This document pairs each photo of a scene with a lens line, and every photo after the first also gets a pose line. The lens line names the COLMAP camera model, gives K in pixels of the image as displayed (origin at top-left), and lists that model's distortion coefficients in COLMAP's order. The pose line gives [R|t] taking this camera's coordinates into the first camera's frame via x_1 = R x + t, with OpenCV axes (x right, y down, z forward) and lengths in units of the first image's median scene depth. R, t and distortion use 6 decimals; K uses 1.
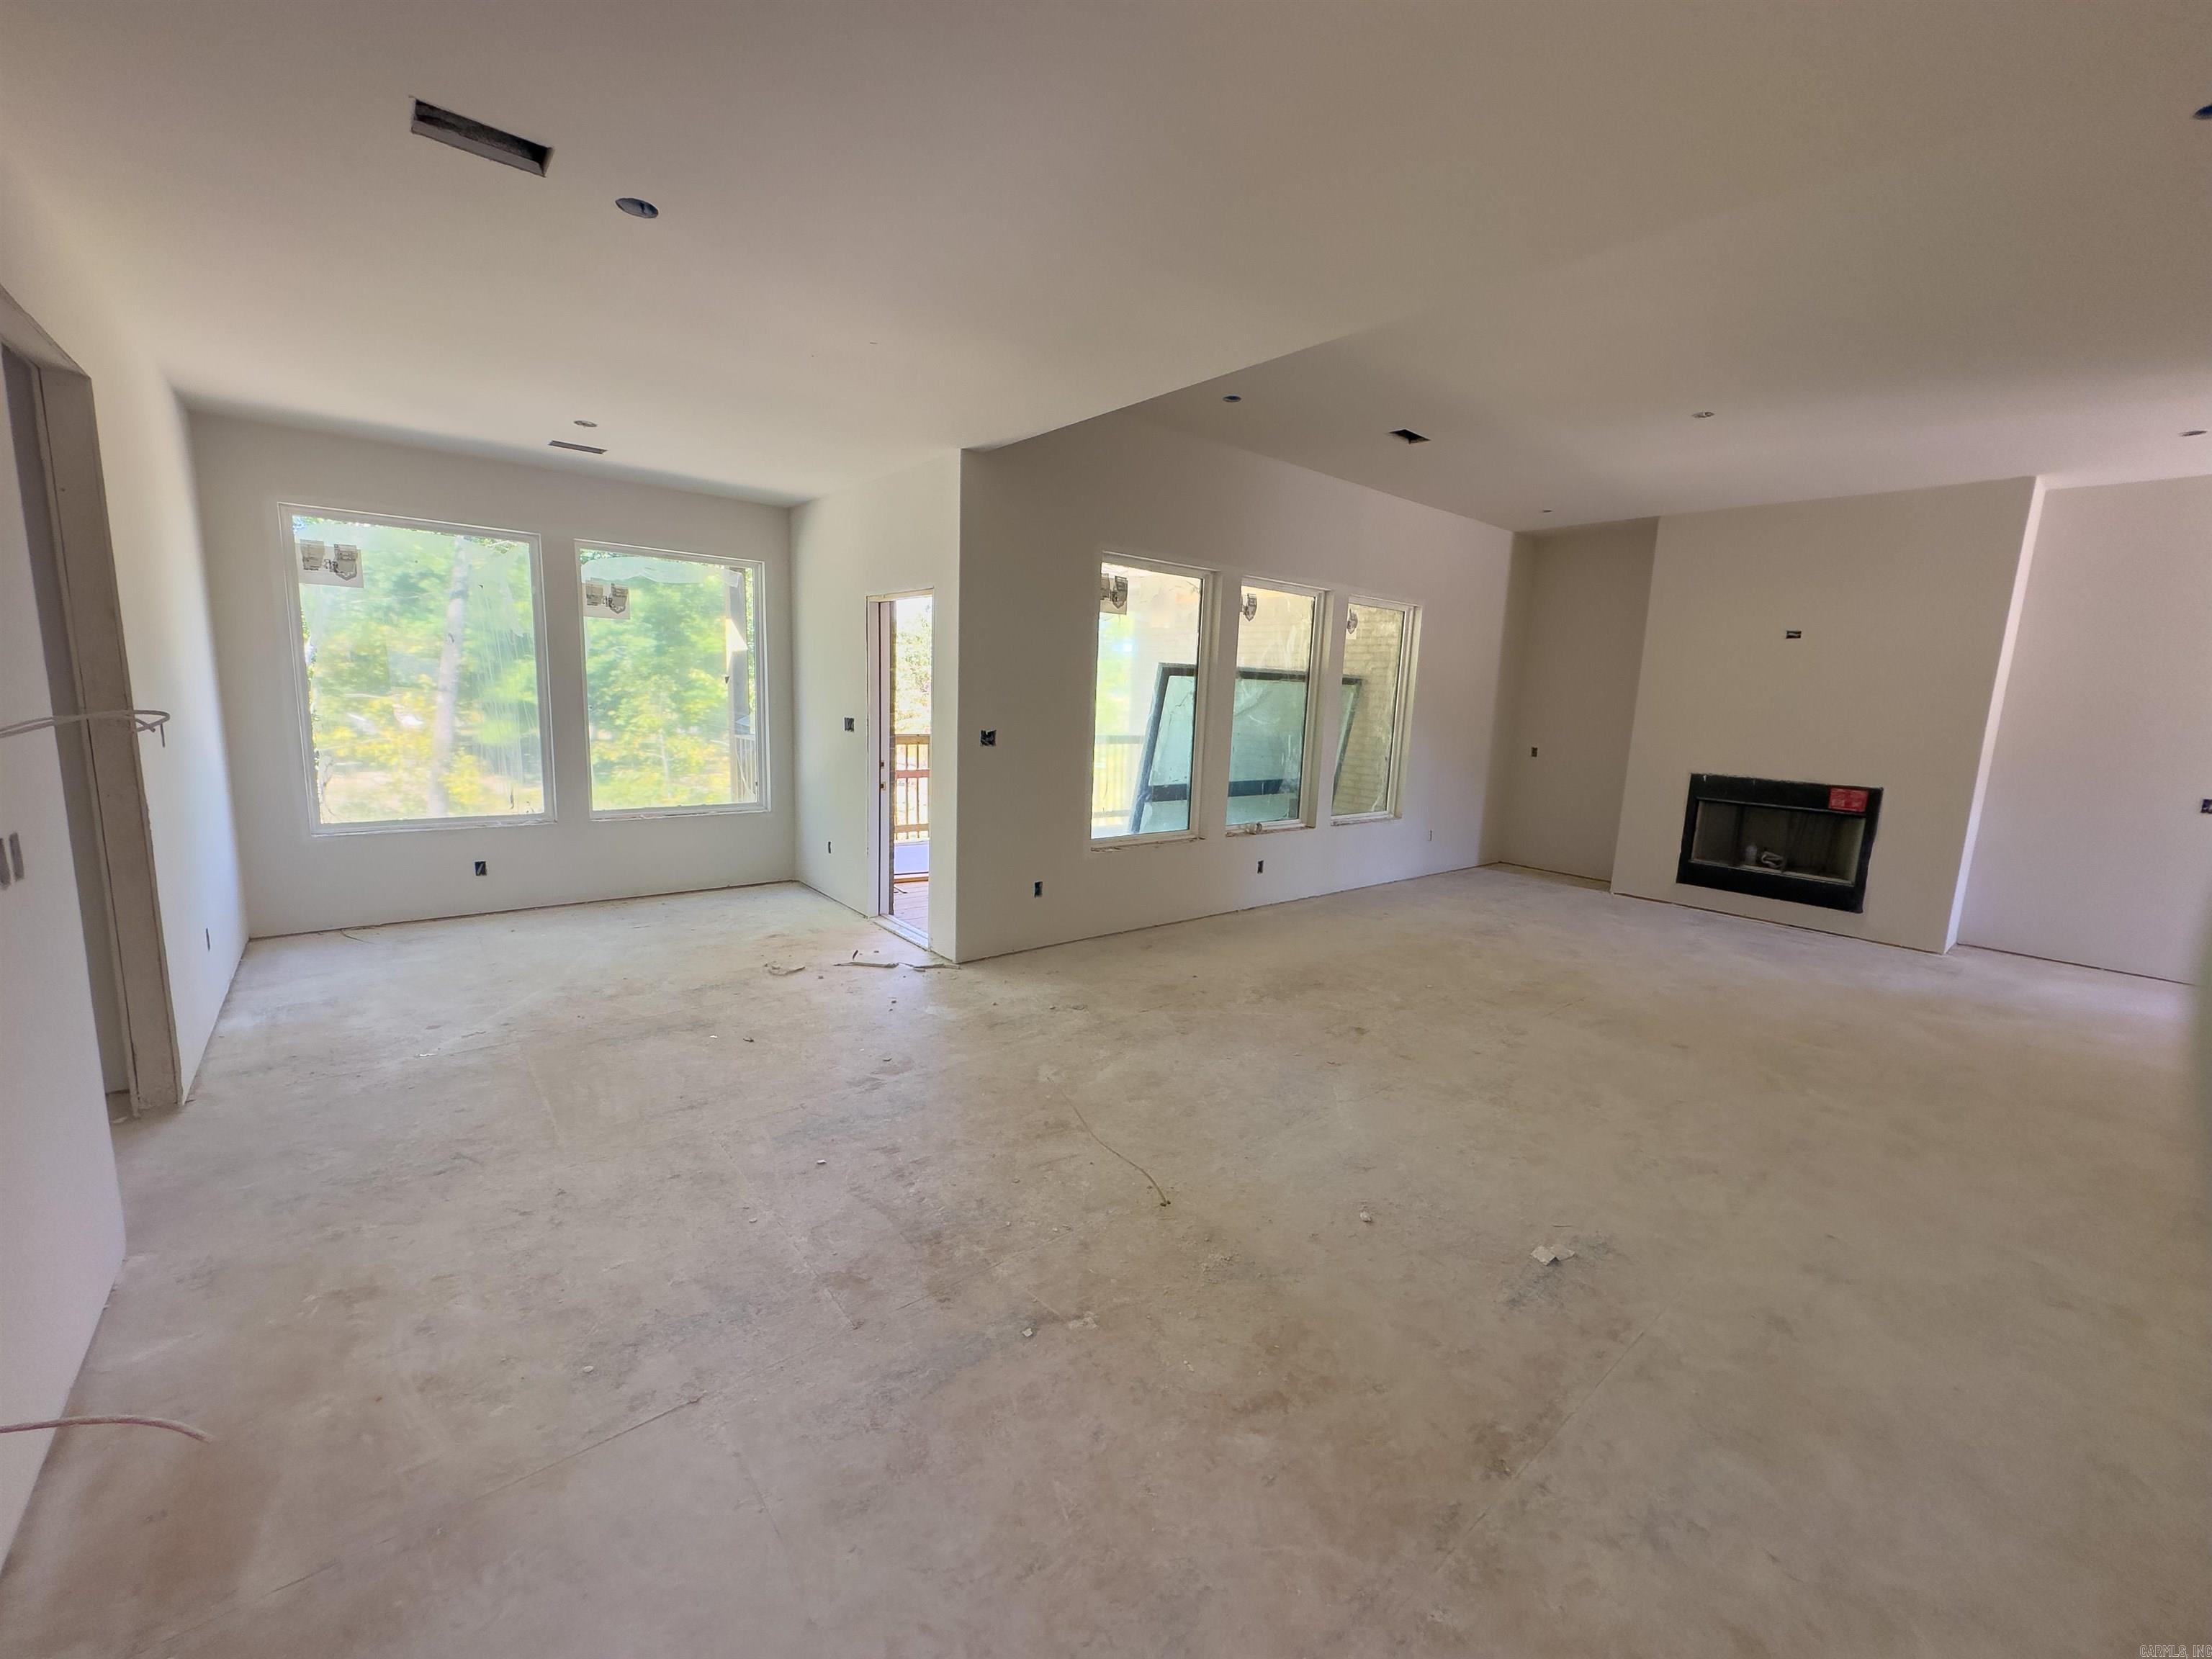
lens RADIAL K [[883.3, 0, 1100.2], [0, 883.3, 829.1], [0, 0, 1]] dist [-0.001920, 0.000755]
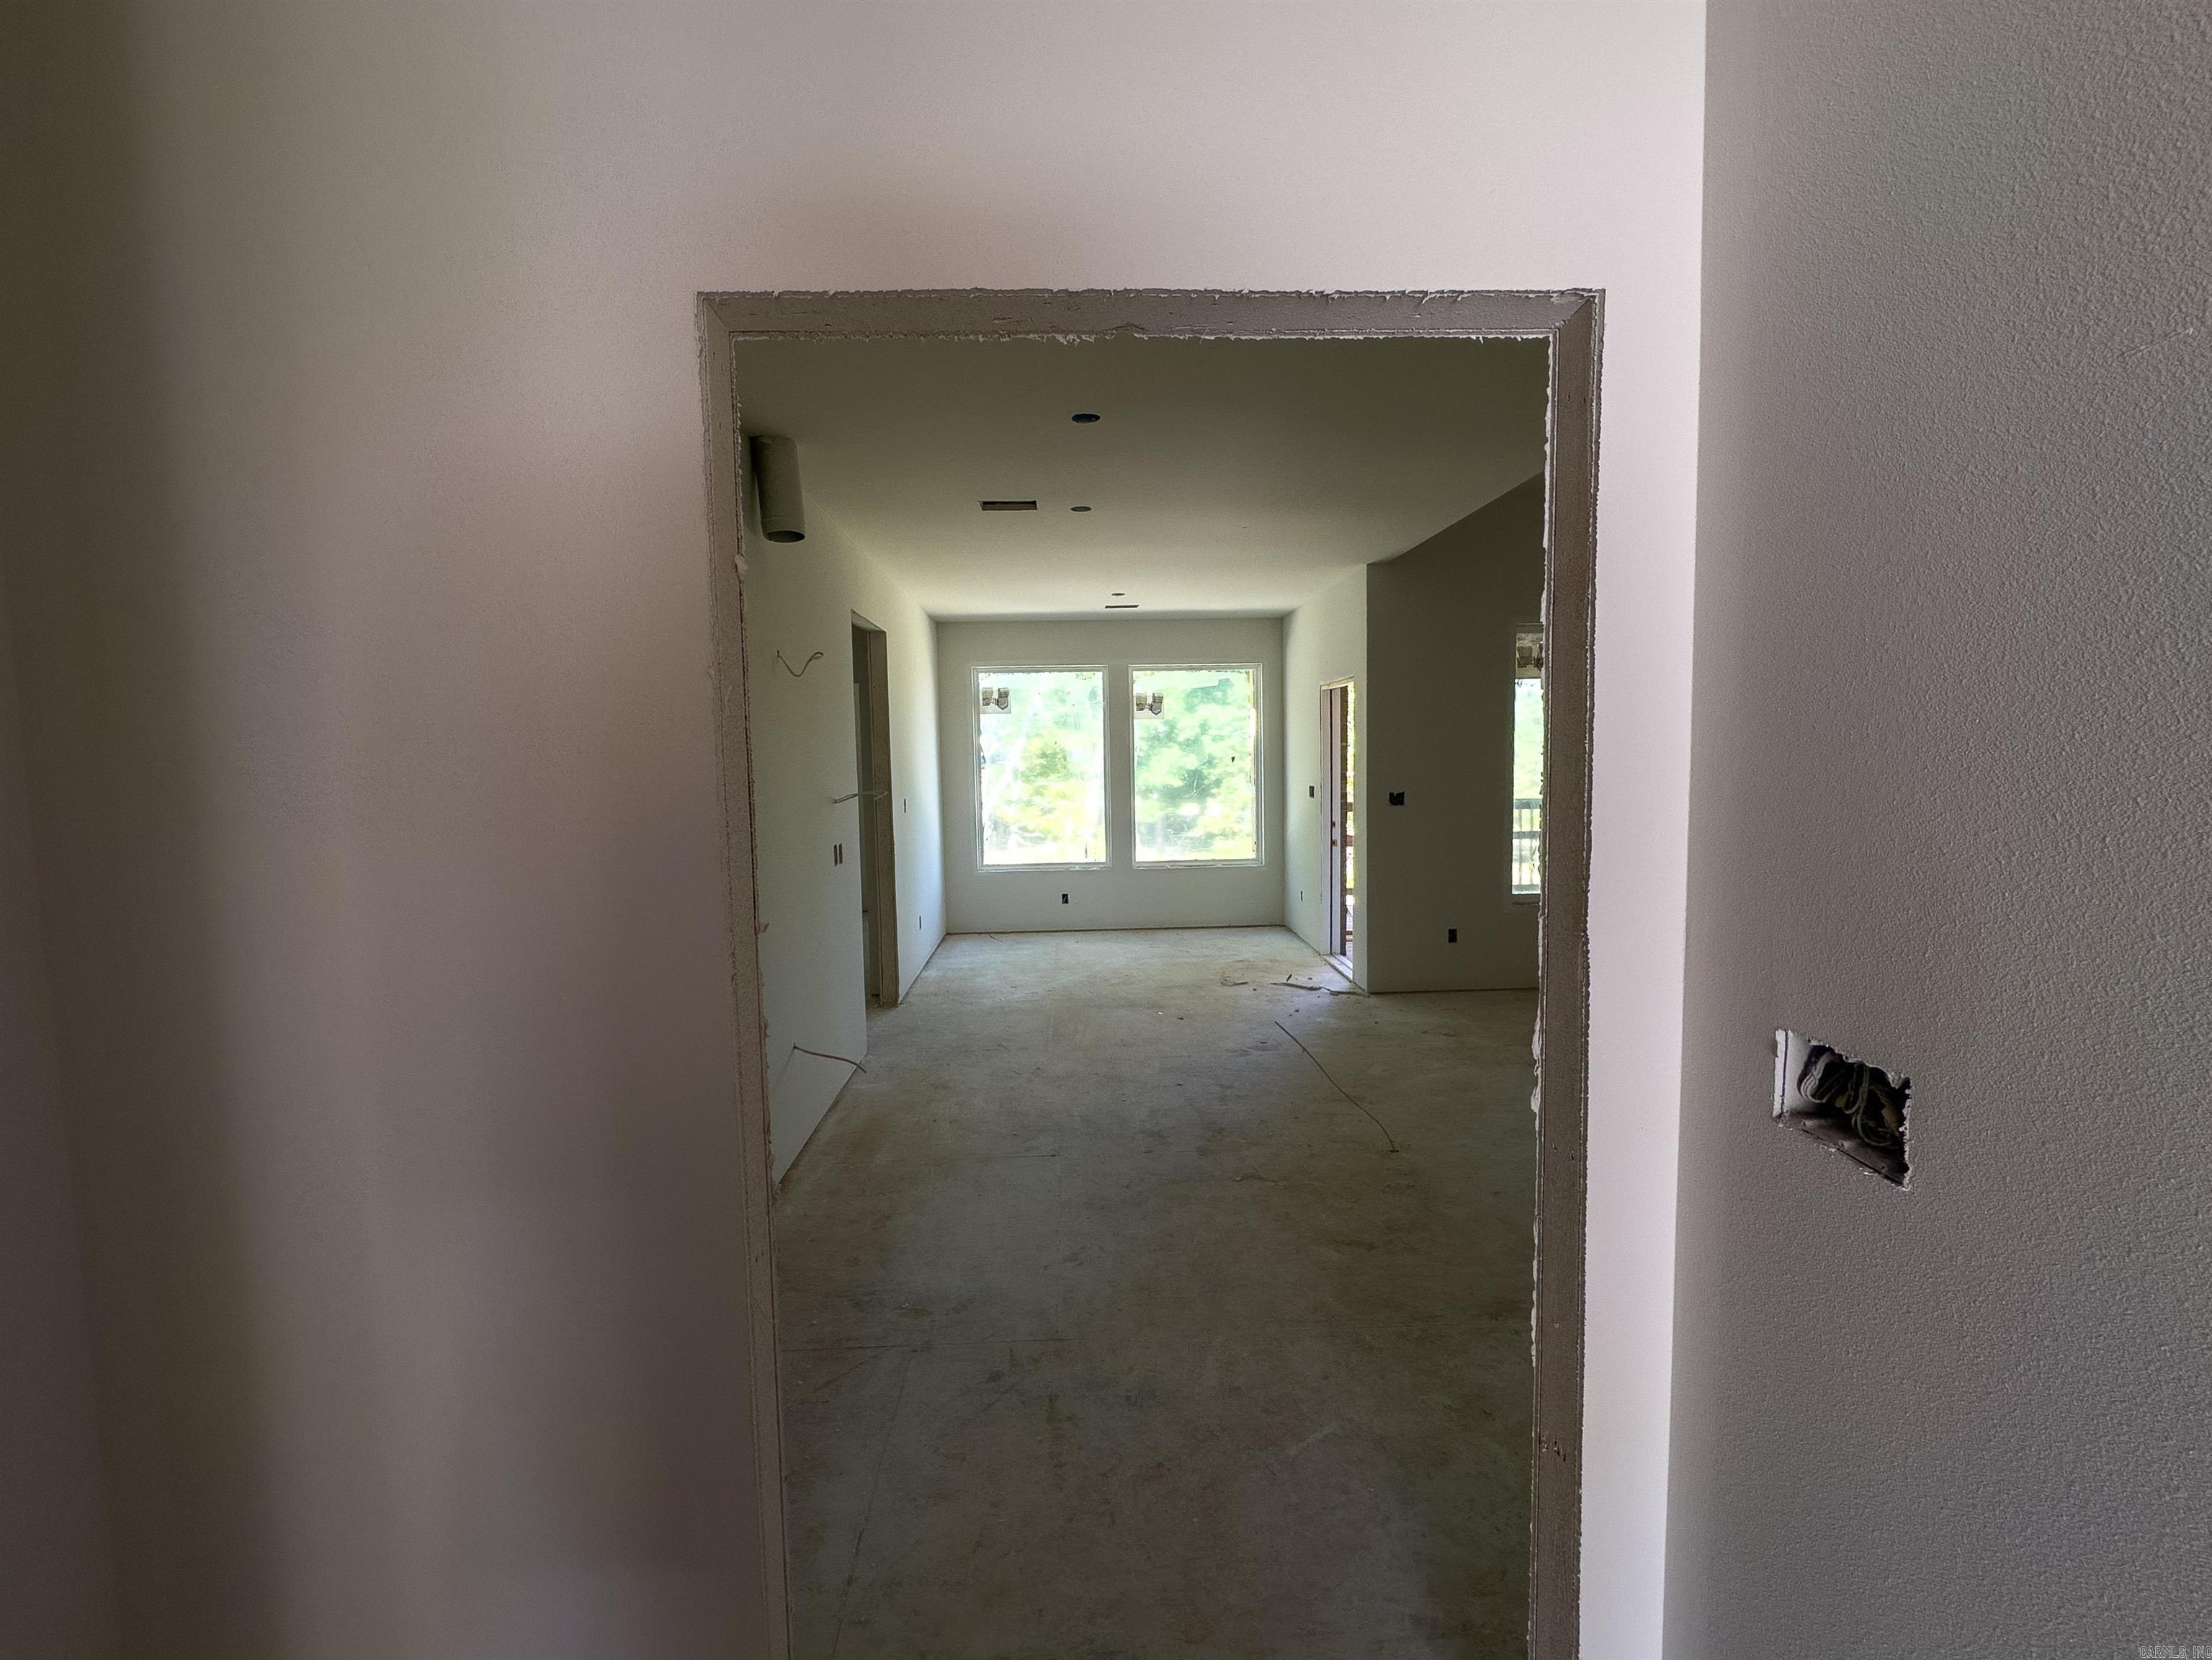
lens RADIAL K [[948.6, 0, 1097.1], [0, 948.6, 828.2], [0, 0, 1]] dist [-0.001480, -0.000036]
pose [[0.789083, -0.006477, -0.614252, 0.340710], [-0.046620, 0.996429, -0.070397, 0.043038], [0.612515, 0.084186, 0.785963, -0.226497]]
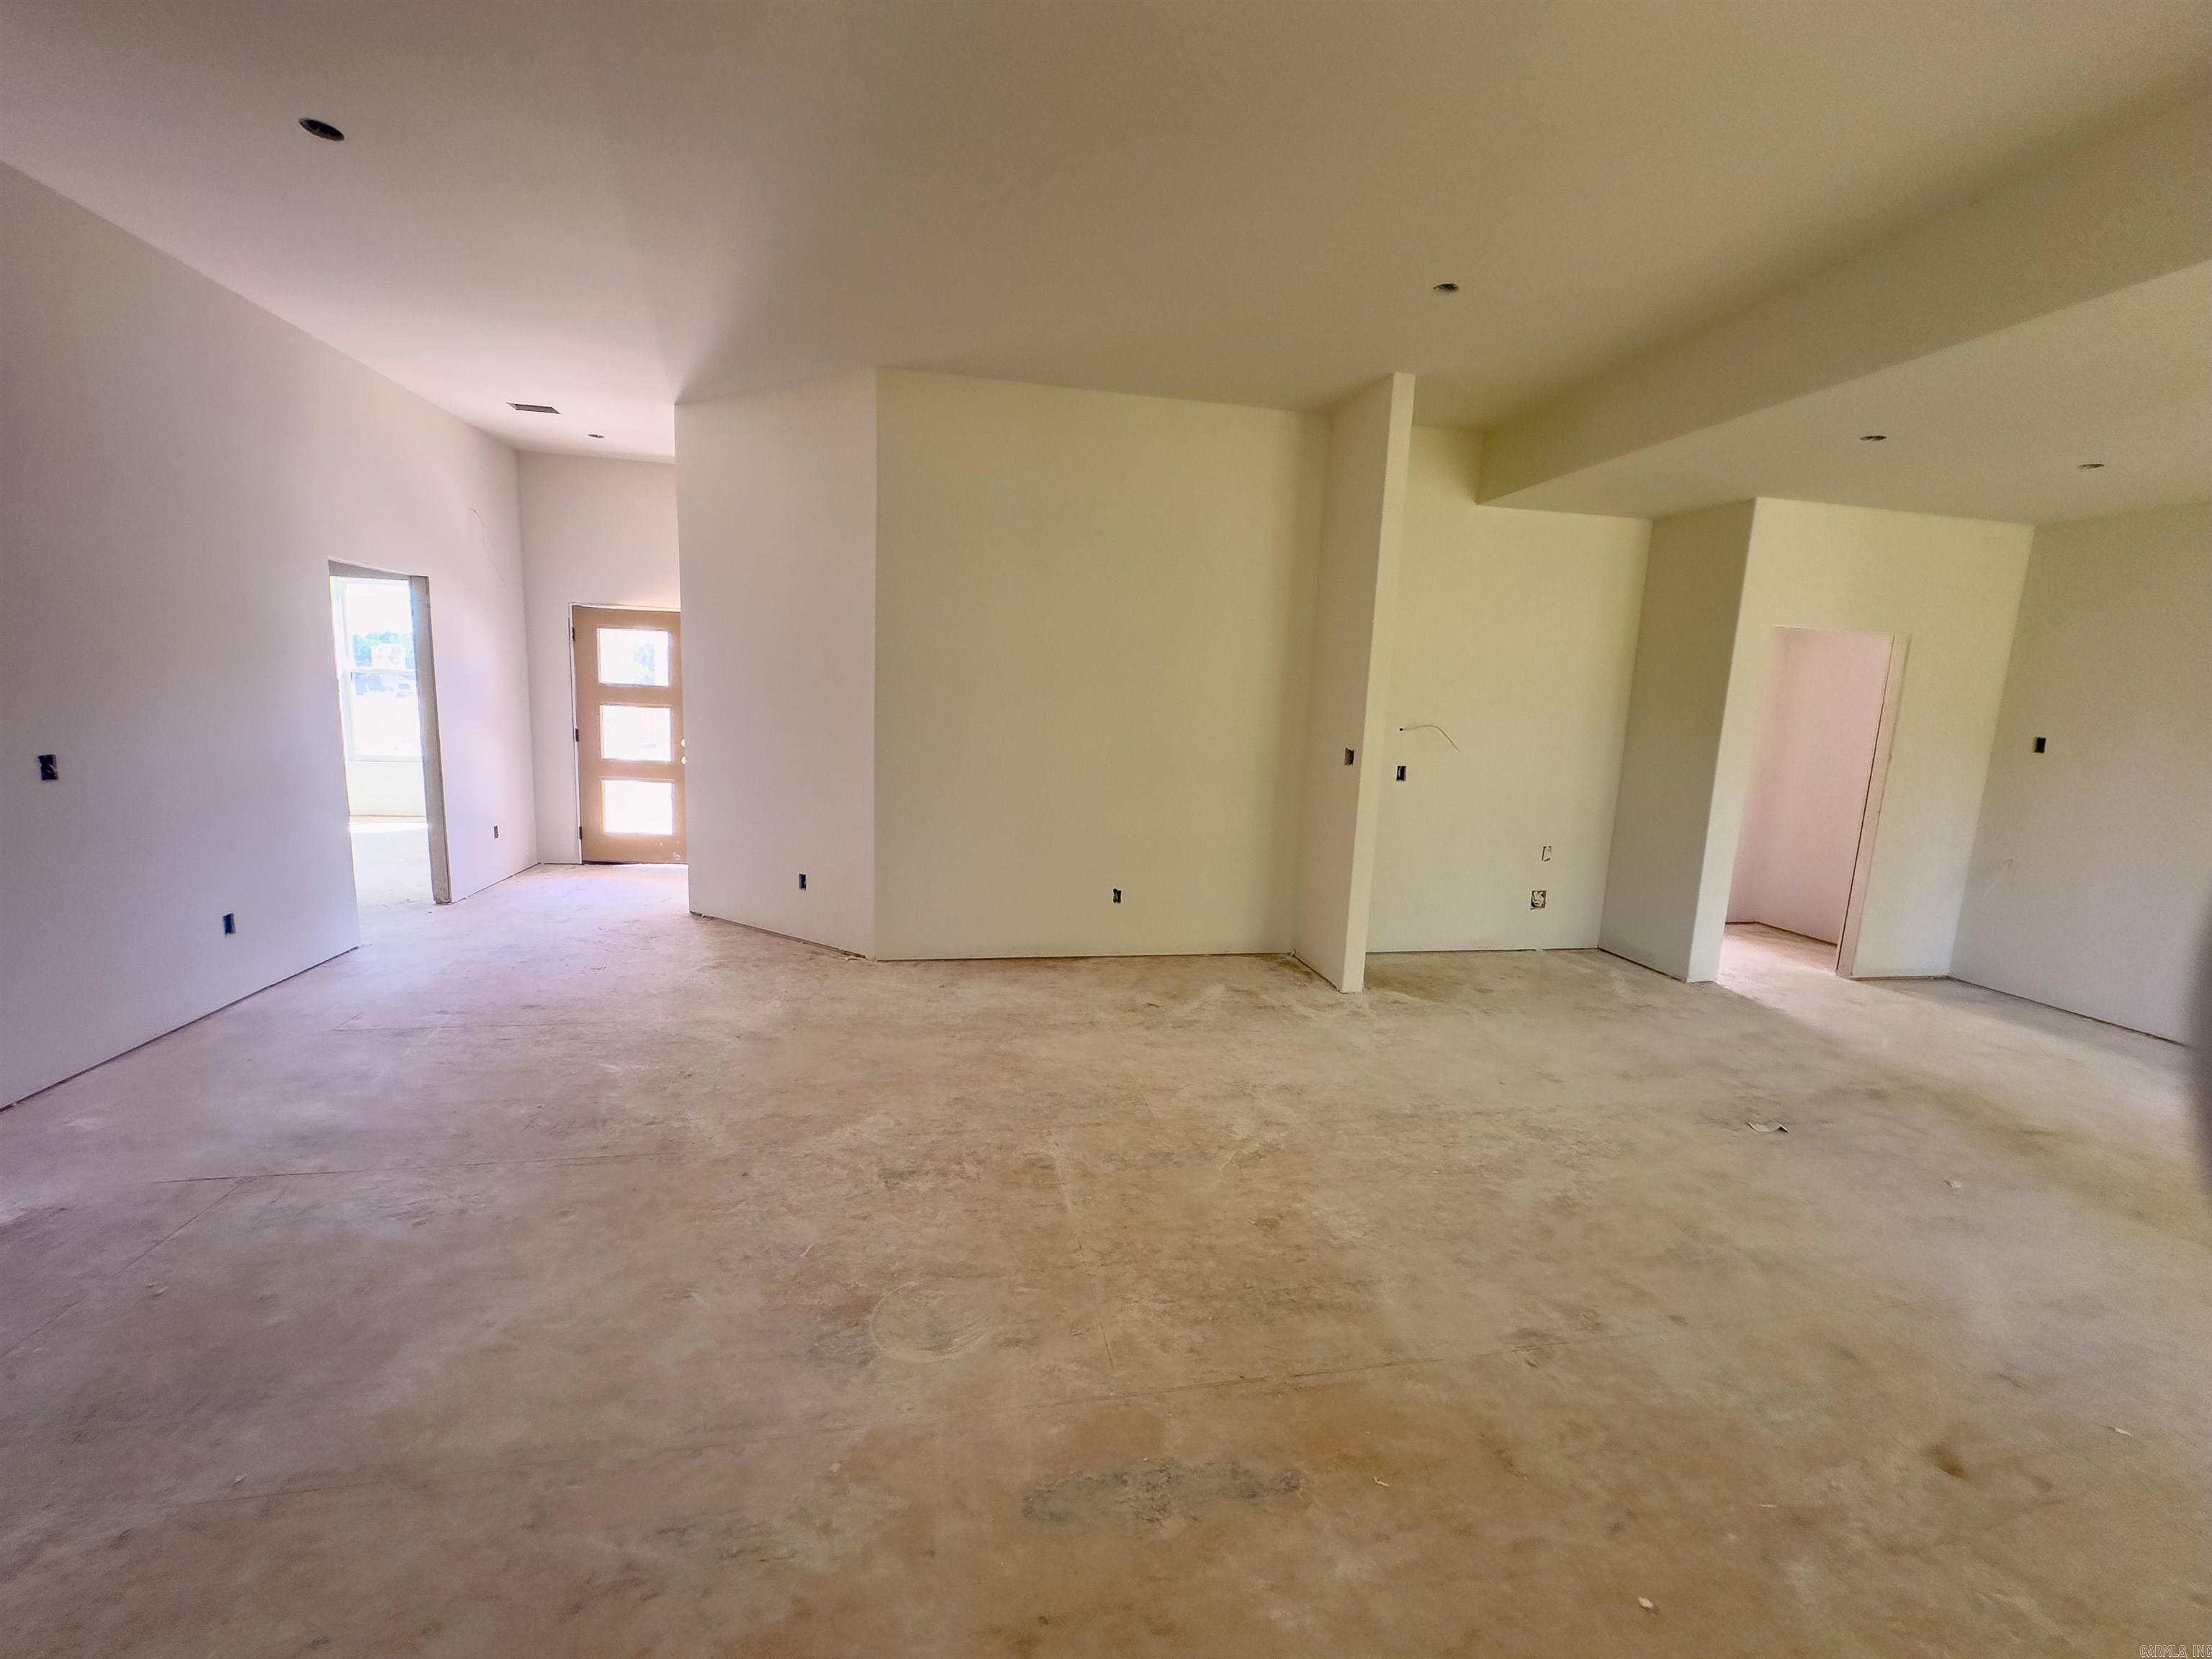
lens RADIAL K [[883.3, 0, 1105.6], [0, 883.3, 825.8], [0, 0, 1]] dist [-0.001920, 0.000755]
pose [[-0.875216, -0.149695, 0.459988, 0.459183], [-0.003626, 0.952917, 0.303211, -0.190284], [-0.483719, 0.263707, -0.834550, 1.345023]]
